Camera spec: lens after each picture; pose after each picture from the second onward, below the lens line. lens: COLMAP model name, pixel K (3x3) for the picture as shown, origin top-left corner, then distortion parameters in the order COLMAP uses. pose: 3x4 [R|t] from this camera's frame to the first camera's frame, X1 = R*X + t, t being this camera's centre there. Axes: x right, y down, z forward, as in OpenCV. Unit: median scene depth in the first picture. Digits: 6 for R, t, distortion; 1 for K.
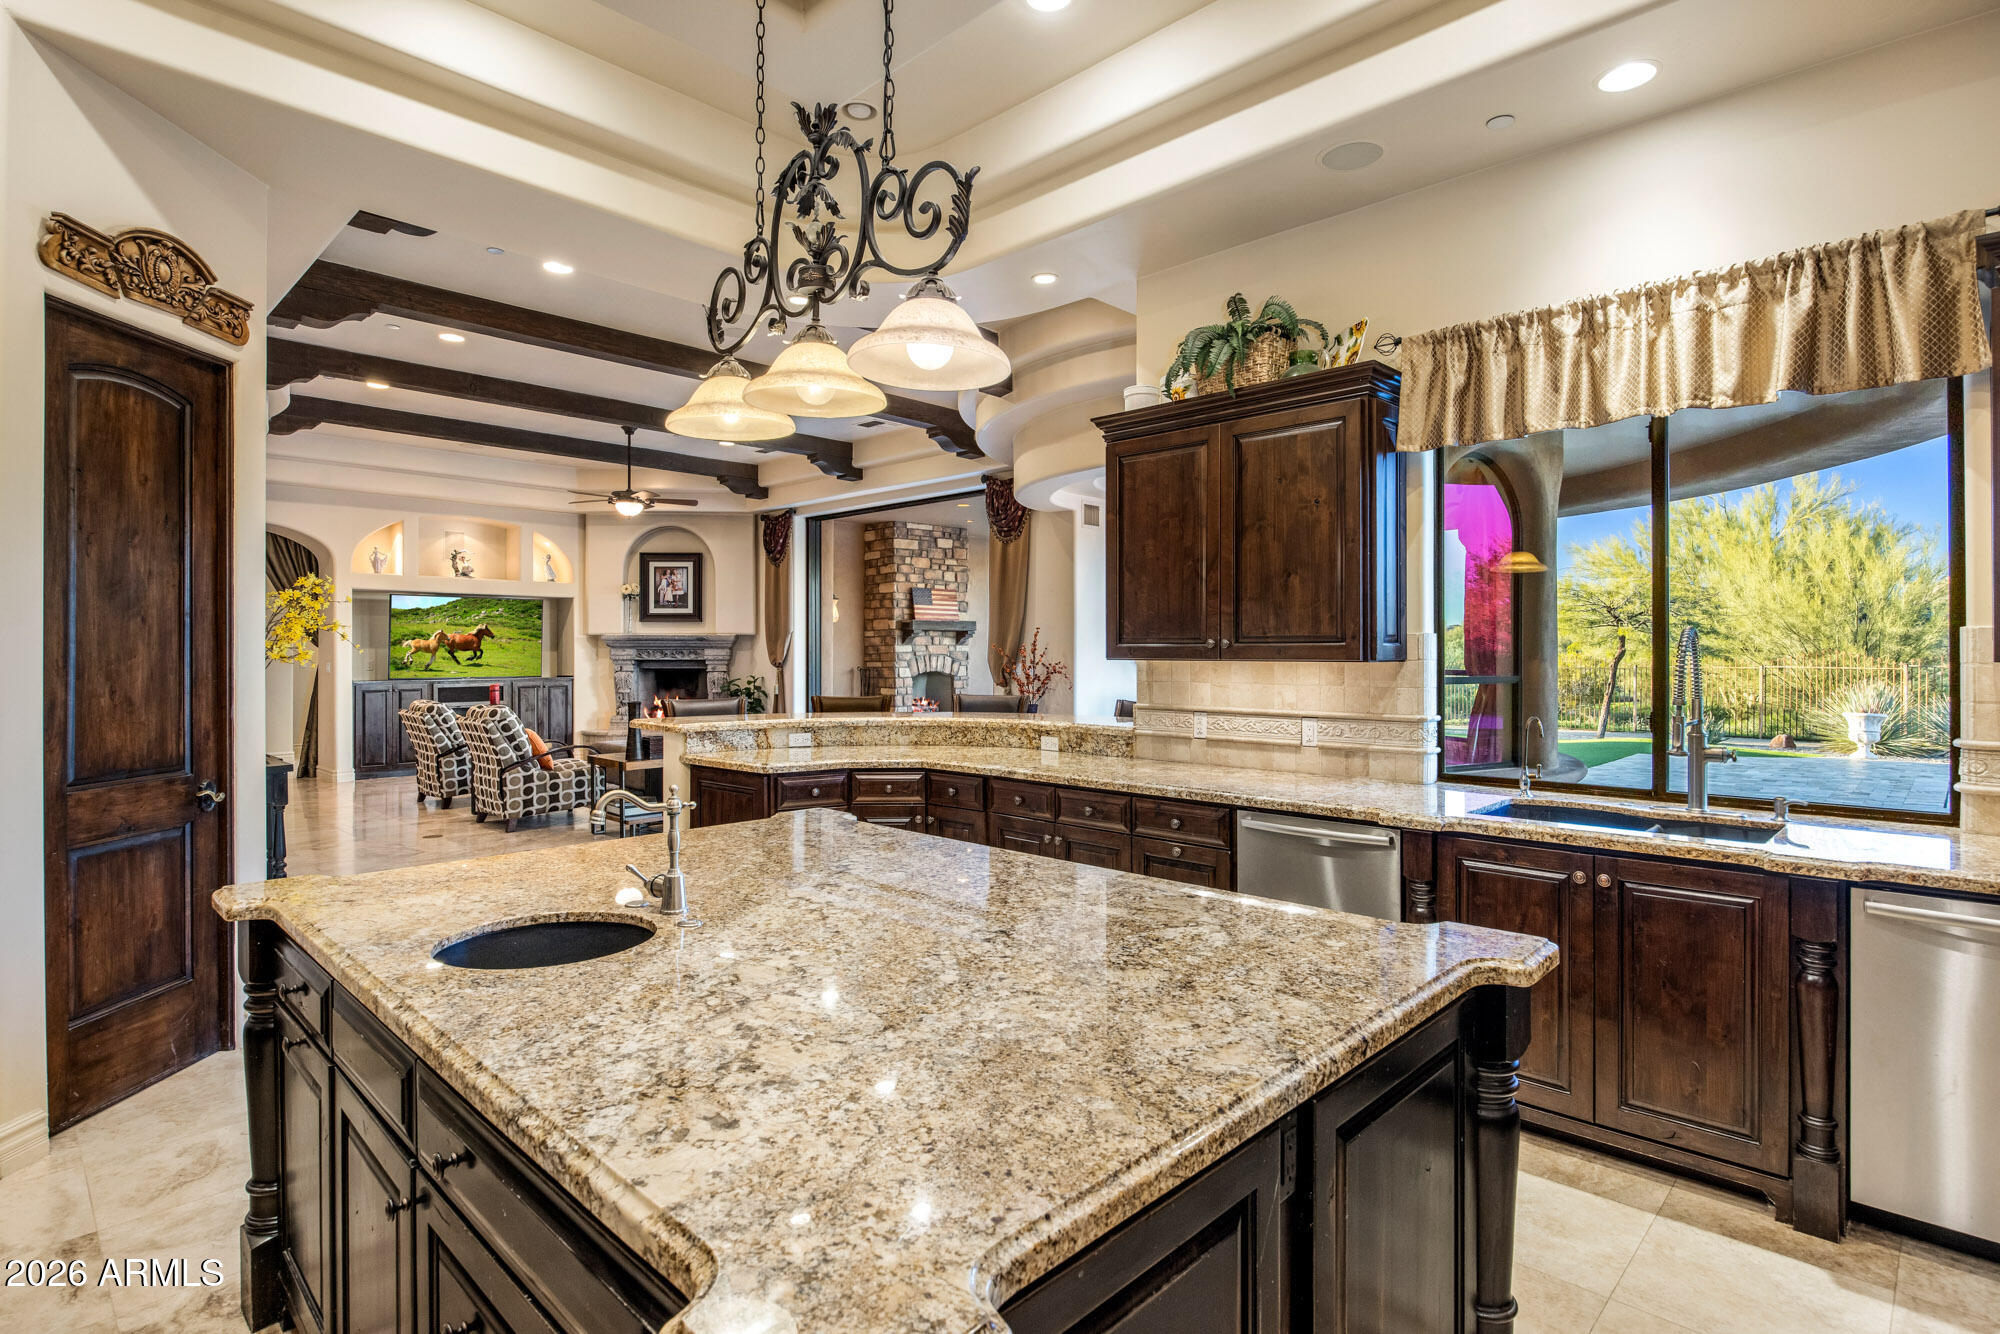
lens RADIAL K [[1007.5, 0, 992.1], [0, 1007.5, 659.1], [0, 0, 1]] dist [0.001282, 0.000123]
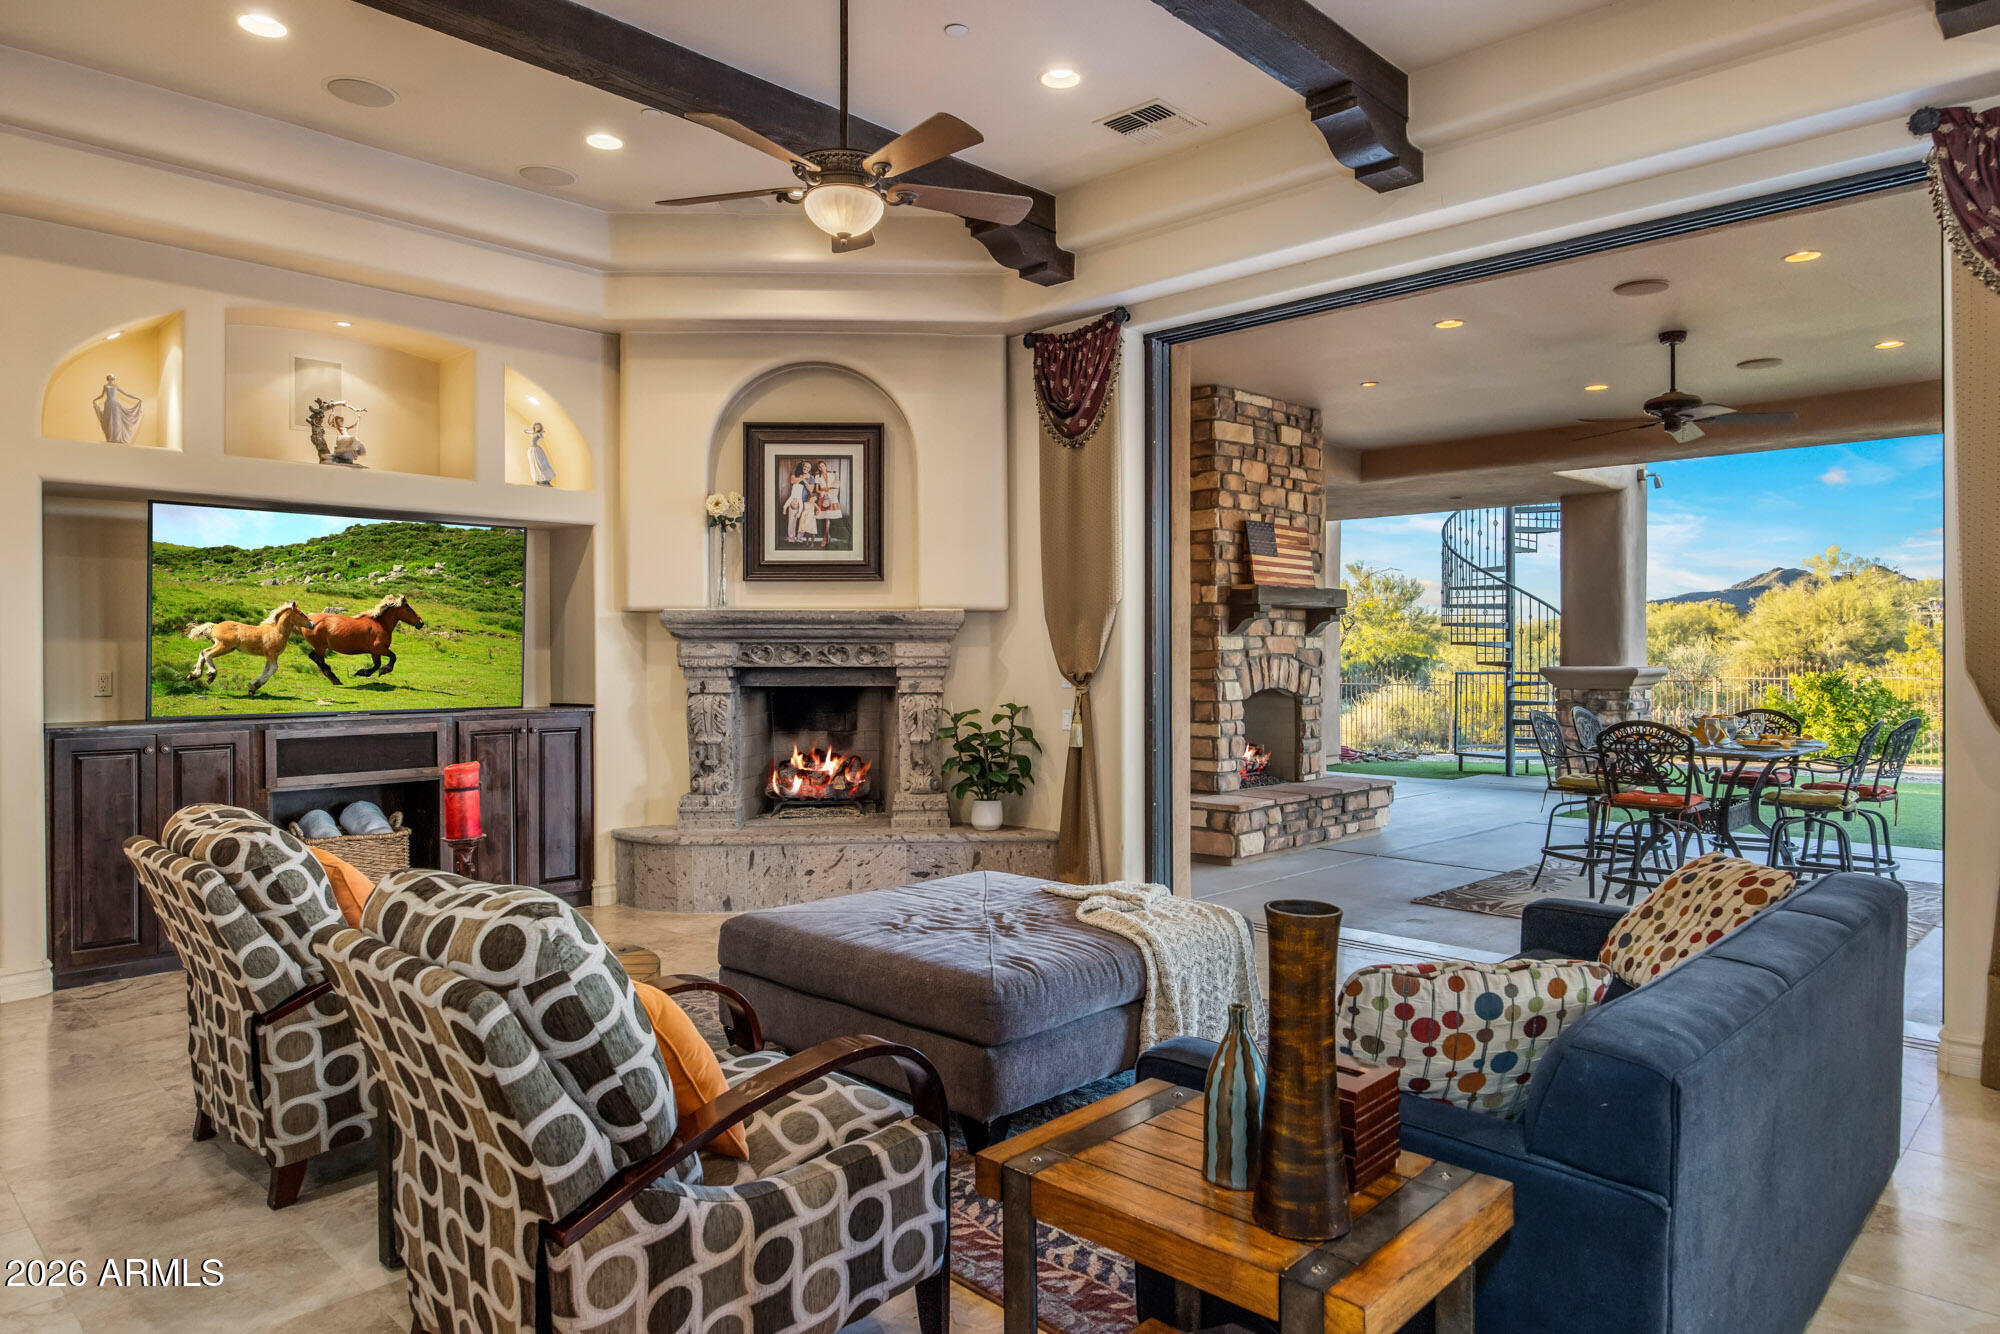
lens RADIAL K [[1235.2, 0, 1006.5], [0, 1235.2, 668.7], [0, 0, 1]] dist [-0.009438, -0.000269]
pose [[0.999881, -0.003314, 0.015068, -0.245406], [0.003254, 0.999987, 0.004040, -0.000625], [-0.015082, -0.003991, 0.999878, 0.465428]]
